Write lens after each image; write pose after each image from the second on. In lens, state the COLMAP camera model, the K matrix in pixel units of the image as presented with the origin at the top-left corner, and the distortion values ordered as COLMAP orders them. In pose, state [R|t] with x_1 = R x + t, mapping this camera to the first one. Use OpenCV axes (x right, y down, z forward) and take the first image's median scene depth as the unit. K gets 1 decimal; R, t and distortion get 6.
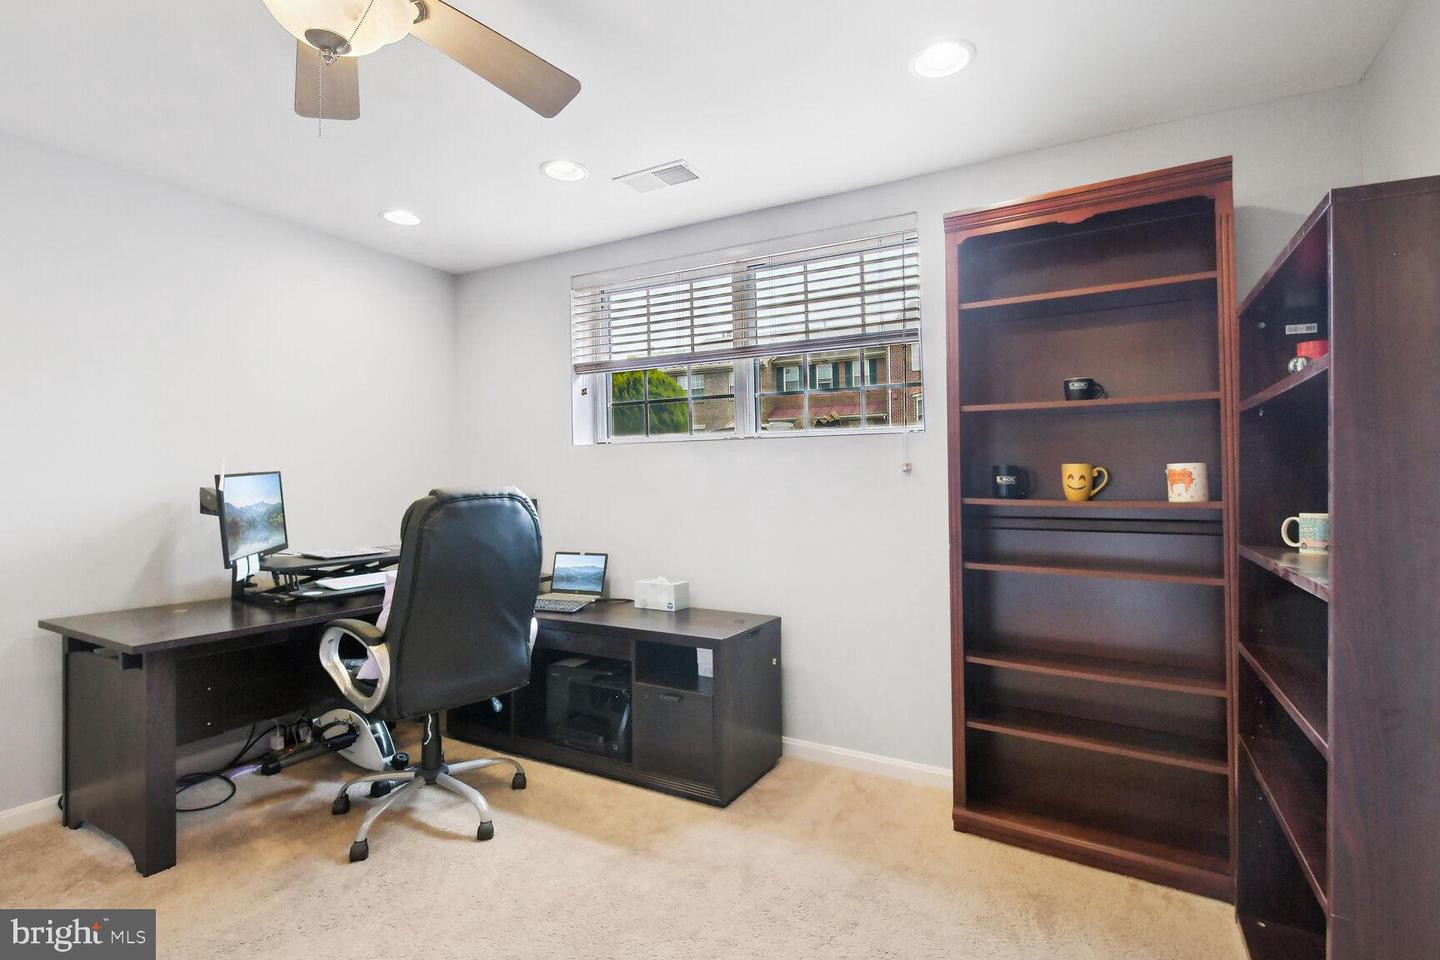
lens RADIAL K [[695.4, 0, 716.9], [0, 695.4, 475.1], [0, 0, 1]] dist [0.012342, 0.000277]
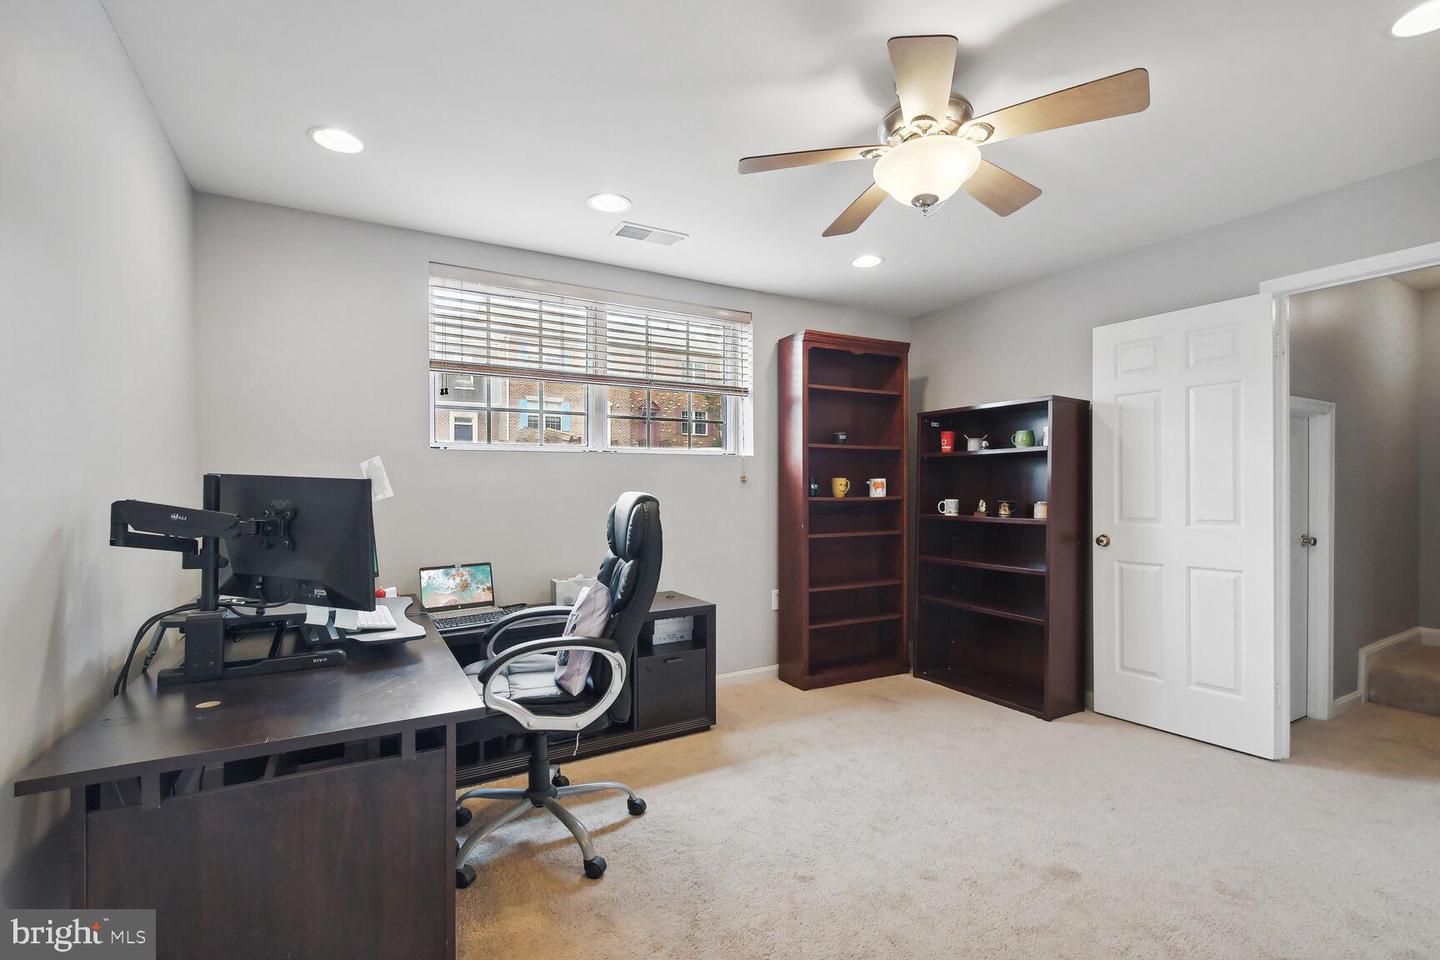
lens RADIAL K [[635.5, 0, 714.2], [0, 635.5, 488.1], [0, 0, 1]] dist [0.003273, -0.005683]
pose [[0.516442, 0.005692, 0.856303, -1.113590], [-0.002916, 0.999984, -0.004888, 0.020231], [-0.856317, 0.000027, 0.516450, 0.386286]]
